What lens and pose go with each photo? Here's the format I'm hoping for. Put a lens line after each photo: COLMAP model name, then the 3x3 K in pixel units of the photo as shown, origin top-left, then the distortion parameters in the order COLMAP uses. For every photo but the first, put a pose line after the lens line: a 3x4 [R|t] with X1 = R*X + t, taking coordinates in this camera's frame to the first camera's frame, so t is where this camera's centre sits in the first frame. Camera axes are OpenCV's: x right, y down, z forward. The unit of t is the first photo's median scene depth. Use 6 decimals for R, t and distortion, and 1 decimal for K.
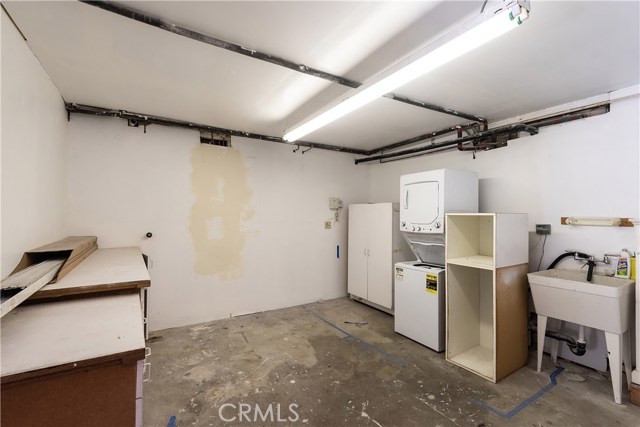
lens RADIAL K [[292.6, 0, 320.5], [0, 292.6, 214.2], [0, 0, 1]] dist [0.000252, -0.000002]
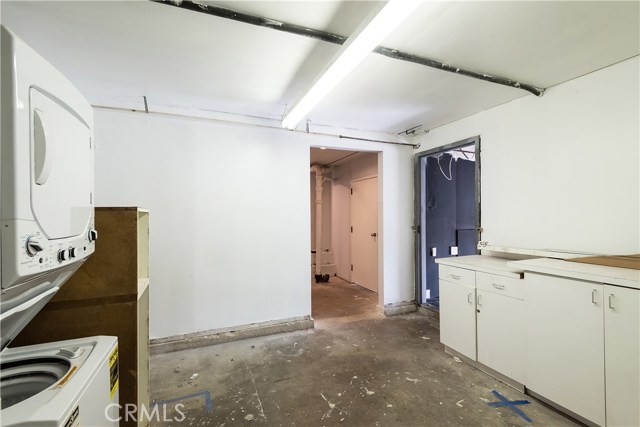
lens RADIAL K [[292.6, 0, 321.0], [0, 292.6, 213.5], [0, 0, 1]] dist [0.000252, -0.000002]
pose [[-0.987050, -0.000377, 0.160415, 0.022415], [-0.001213, 0.999986, -0.005113, 0.012265], [-0.160411, -0.005241, -0.987036, 1.967085]]
